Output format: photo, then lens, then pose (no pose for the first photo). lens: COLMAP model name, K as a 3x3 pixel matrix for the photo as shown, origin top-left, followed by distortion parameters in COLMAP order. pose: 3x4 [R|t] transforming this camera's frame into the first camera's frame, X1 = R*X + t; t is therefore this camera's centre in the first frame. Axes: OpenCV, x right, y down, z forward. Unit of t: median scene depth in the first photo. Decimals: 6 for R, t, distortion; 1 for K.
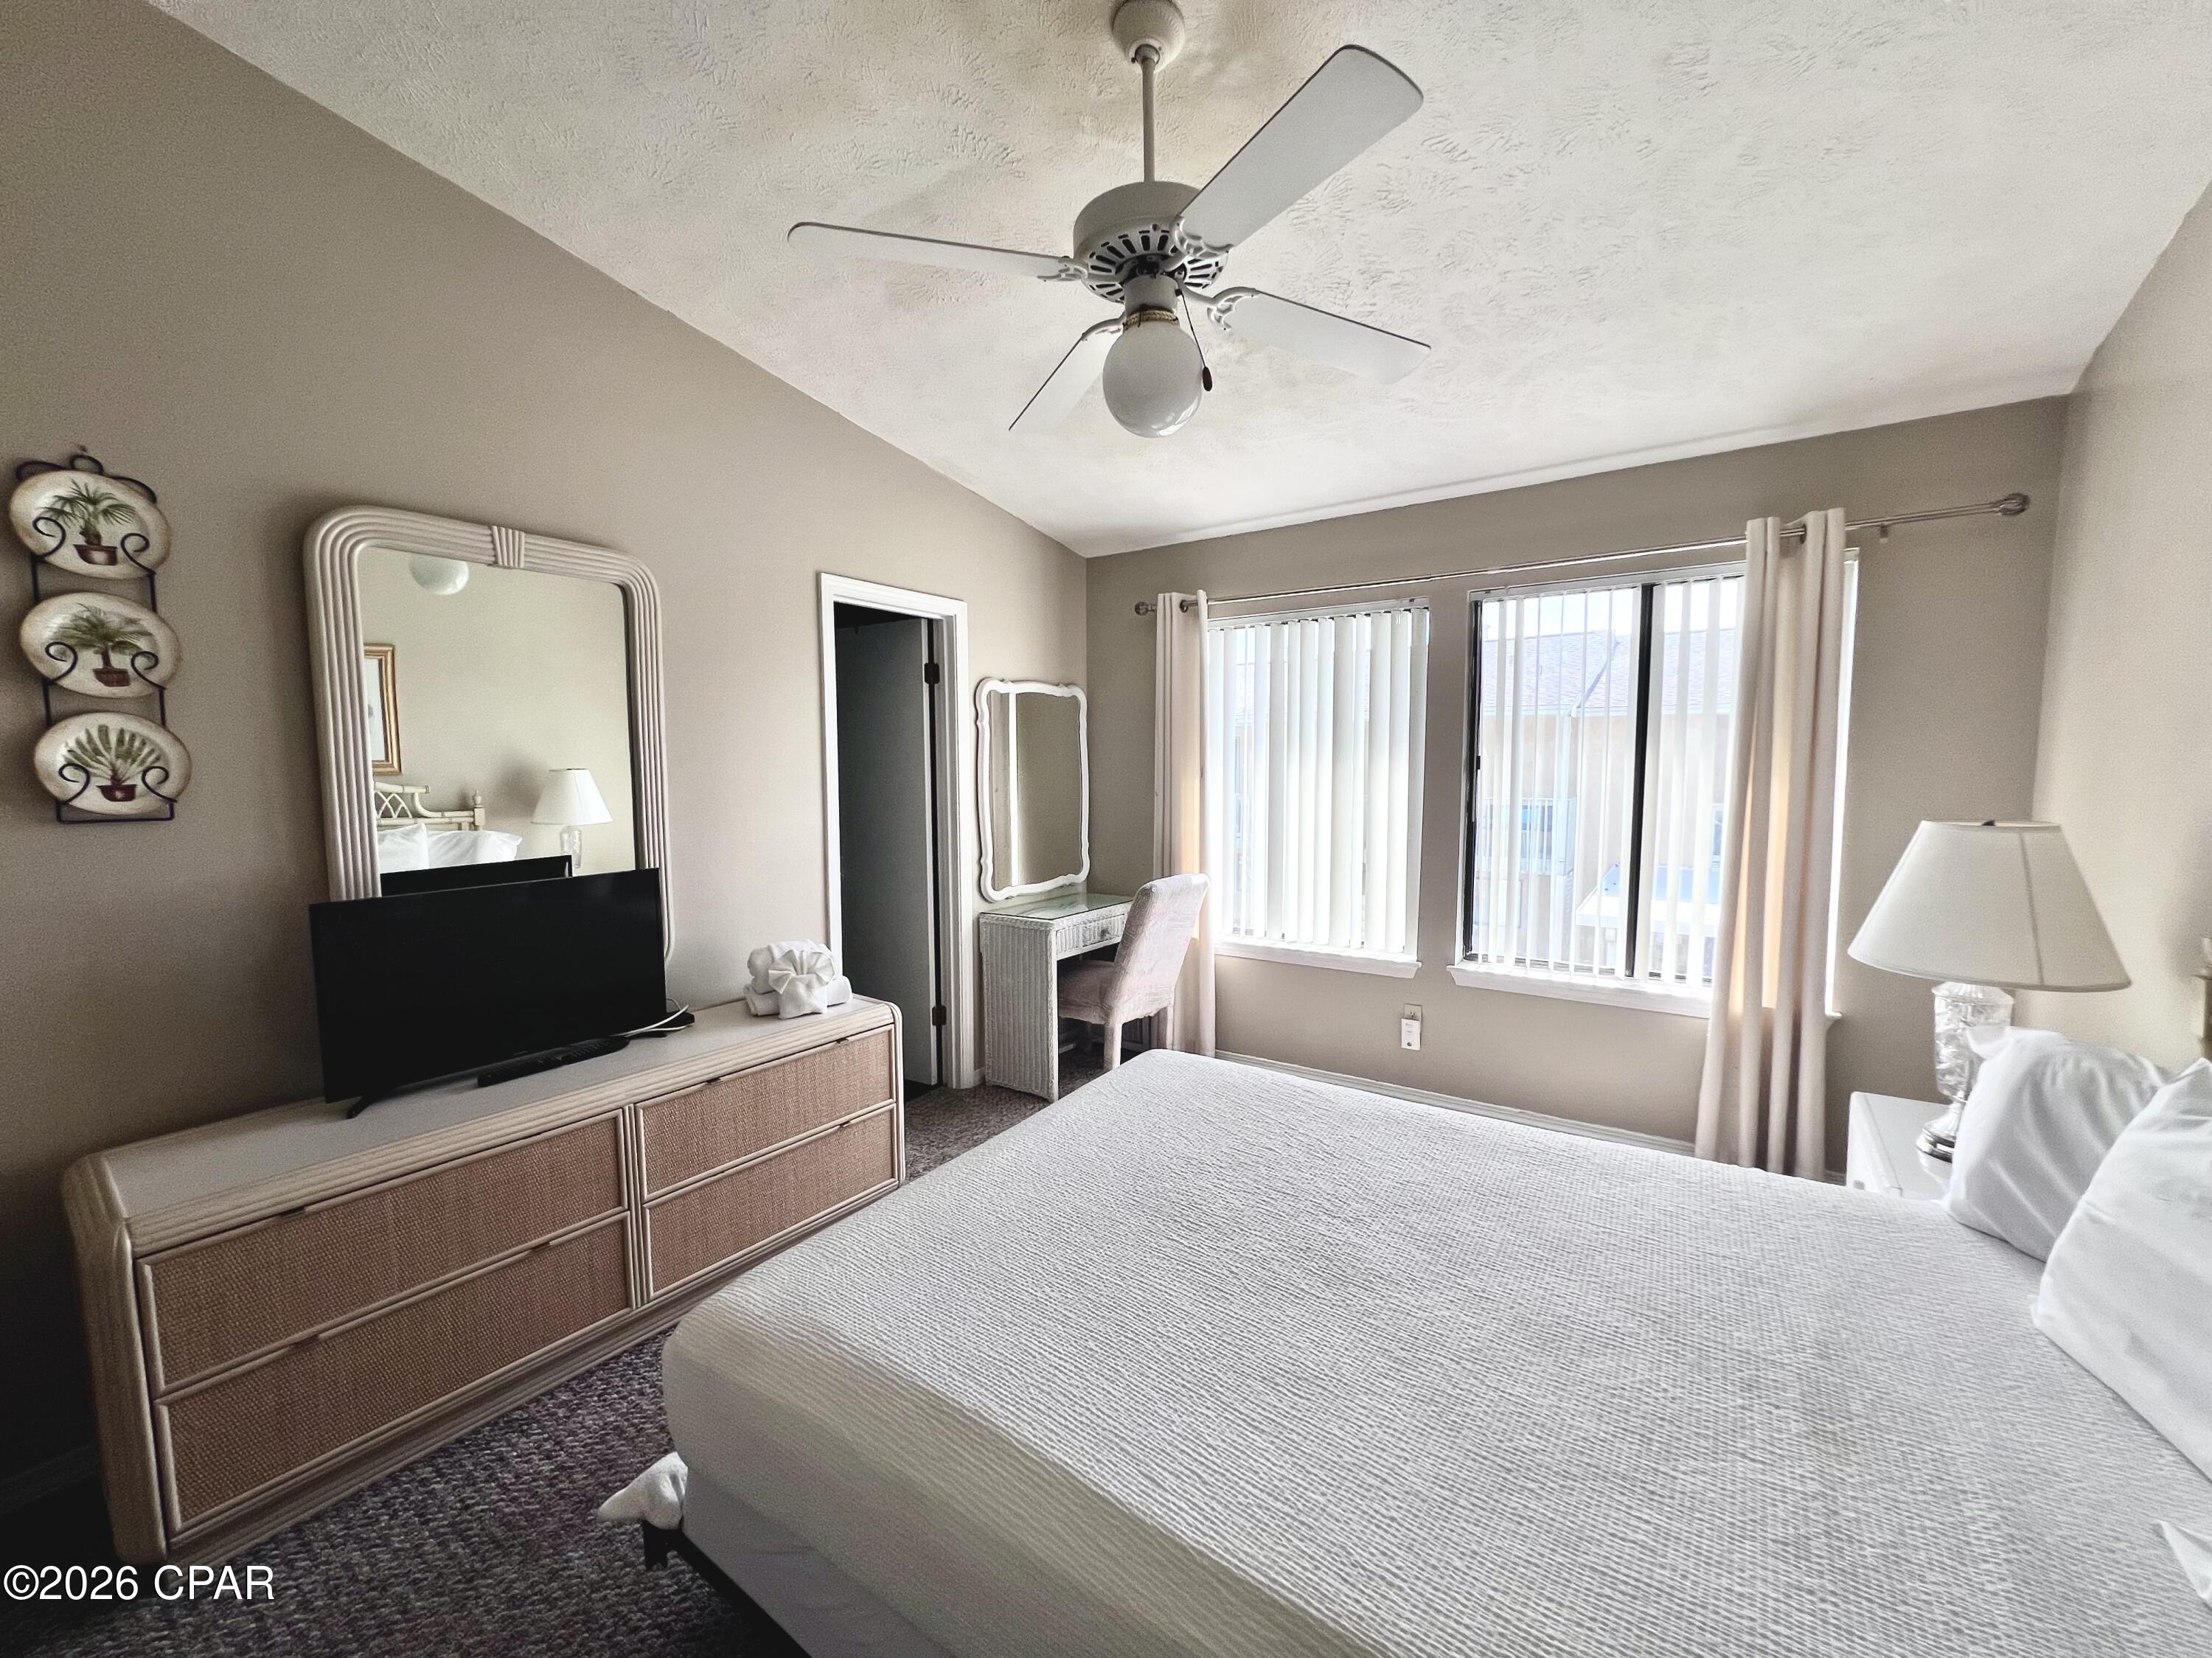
lens RADIAL K [[887.9, 0, 1106.0], [0, 887.9, 829.0], [0, 0, 1]] dist [0.001072, 0.000226]
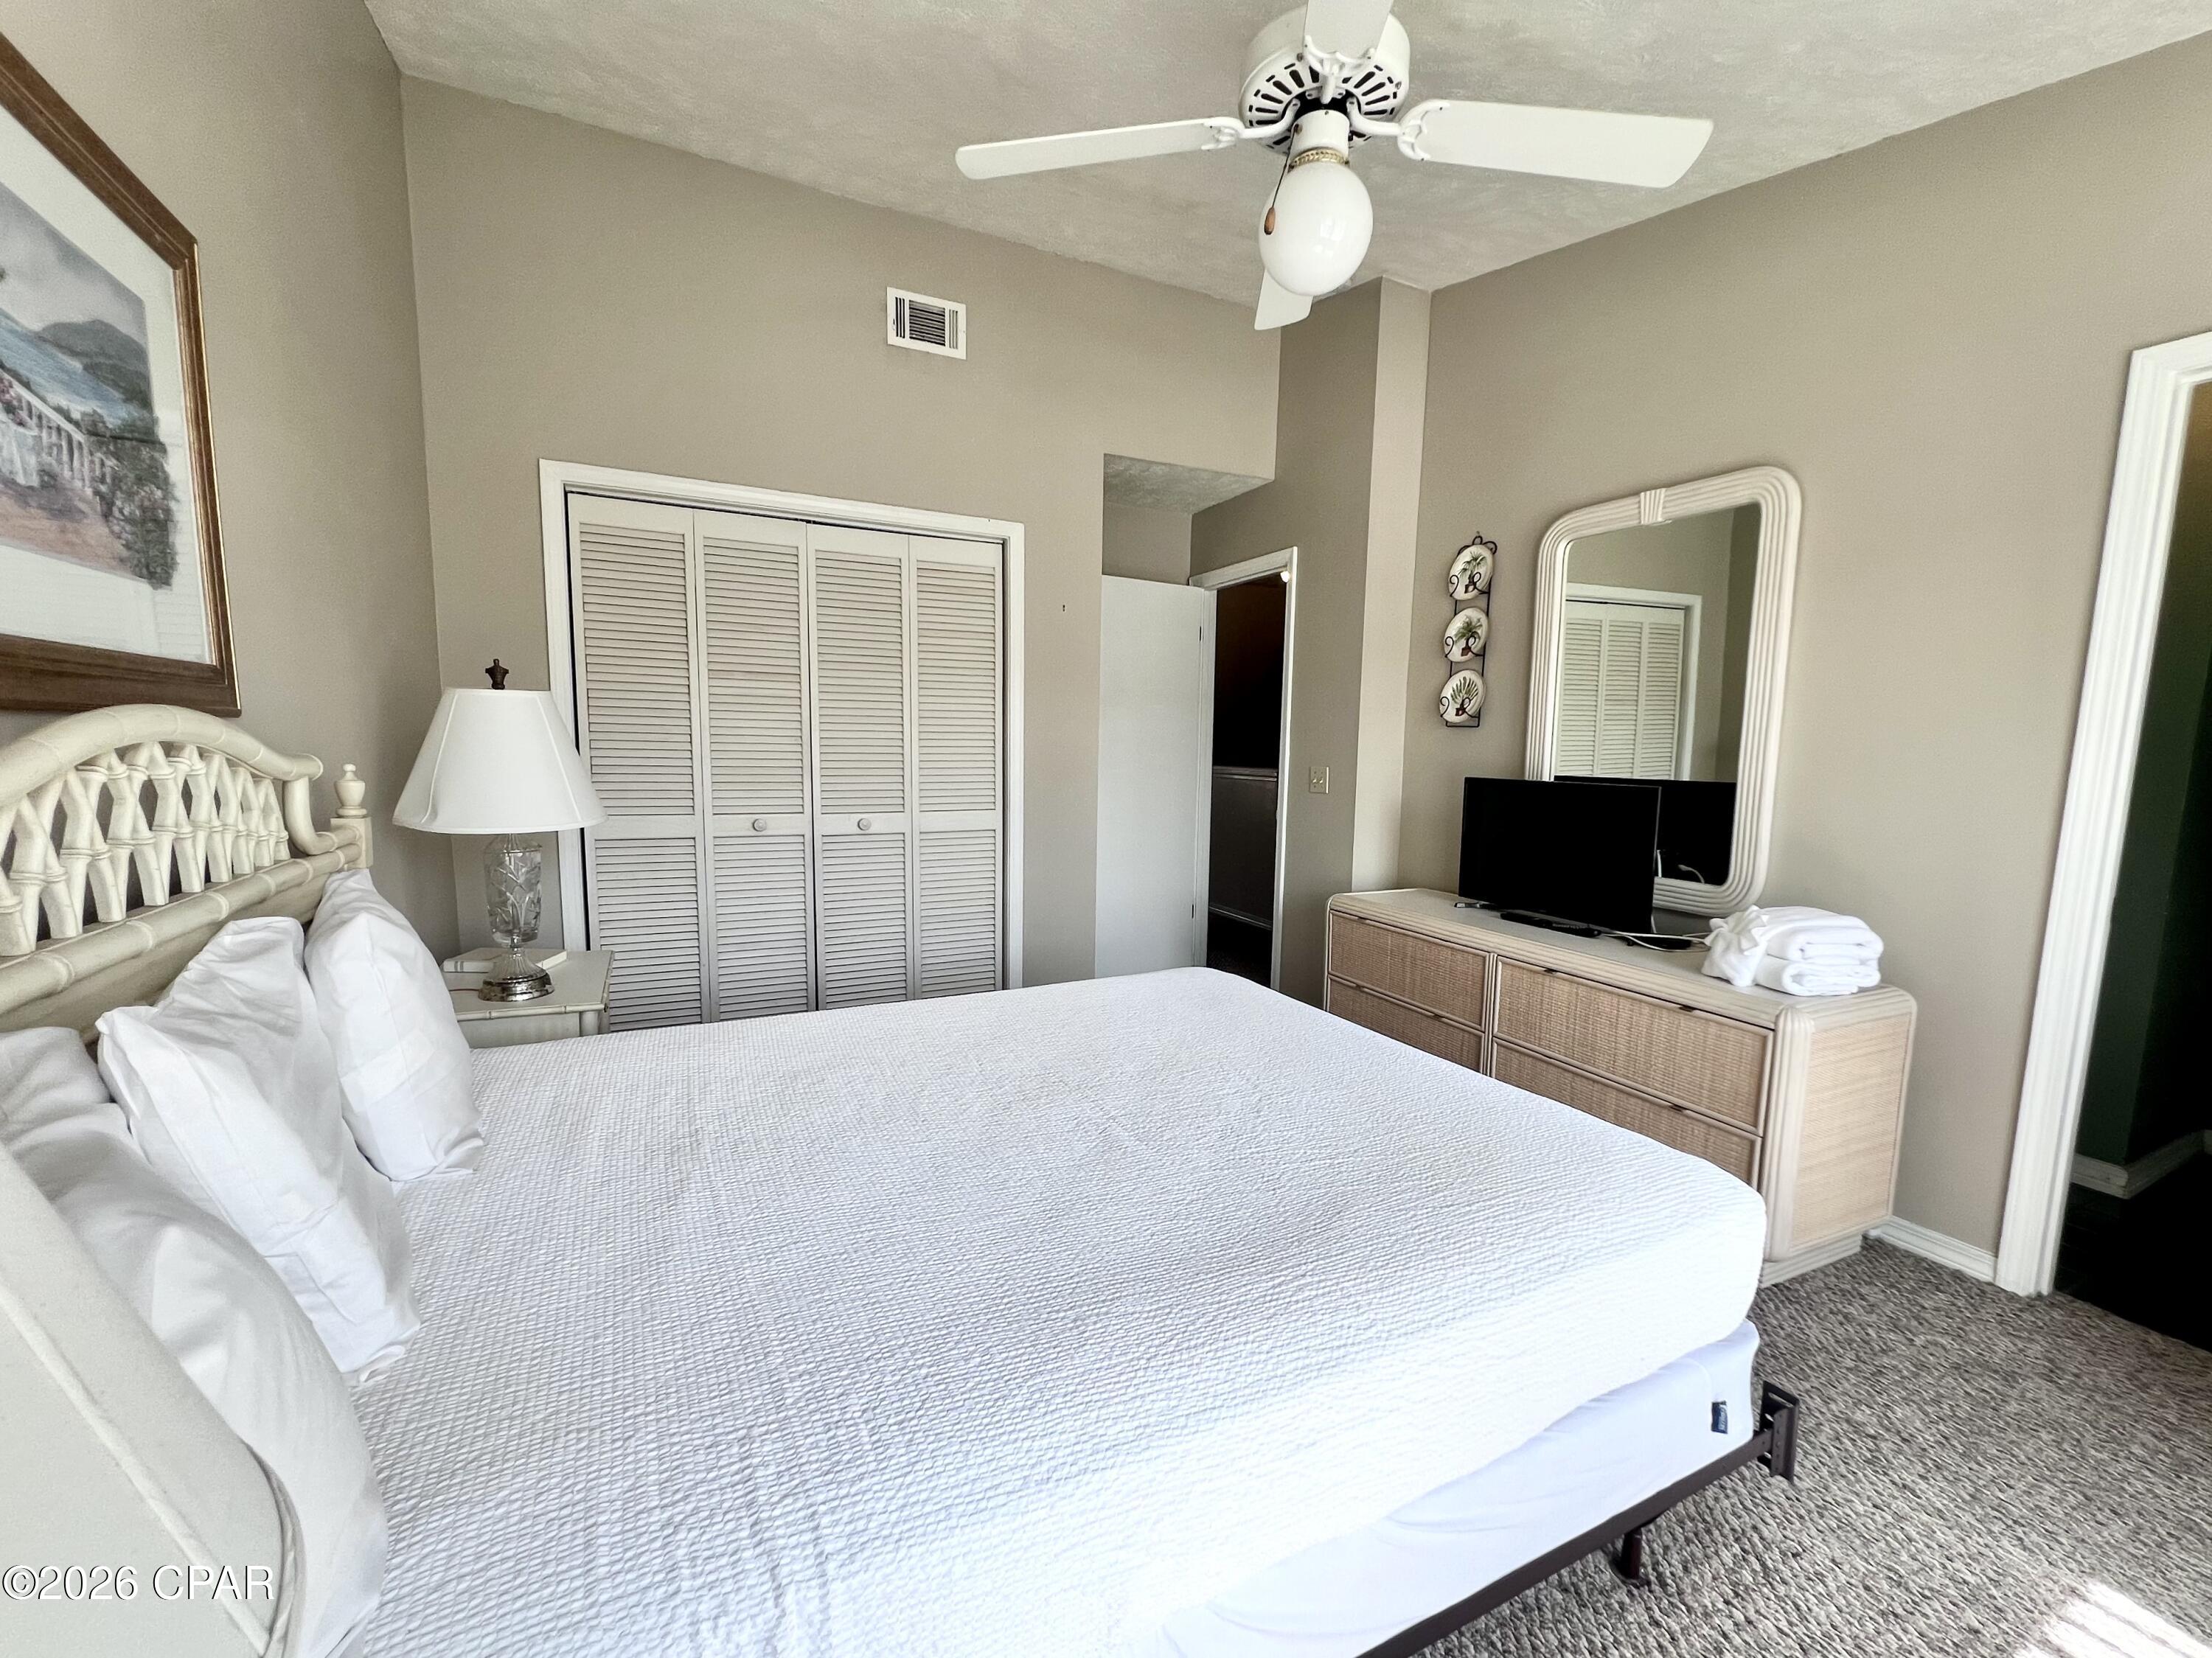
lens RADIAL K [[887.9, 0, 1106.0], [0, 887.9, 829.0], [0, 0, 1]] dist [0.001072, 0.000226]
pose [[-0.484895, 0.087556, -0.870179, 0.399670], [-0.084380, 0.985651, 0.146194, -0.002488], [0.870493, 0.144314, -0.470549, 0.526914]]
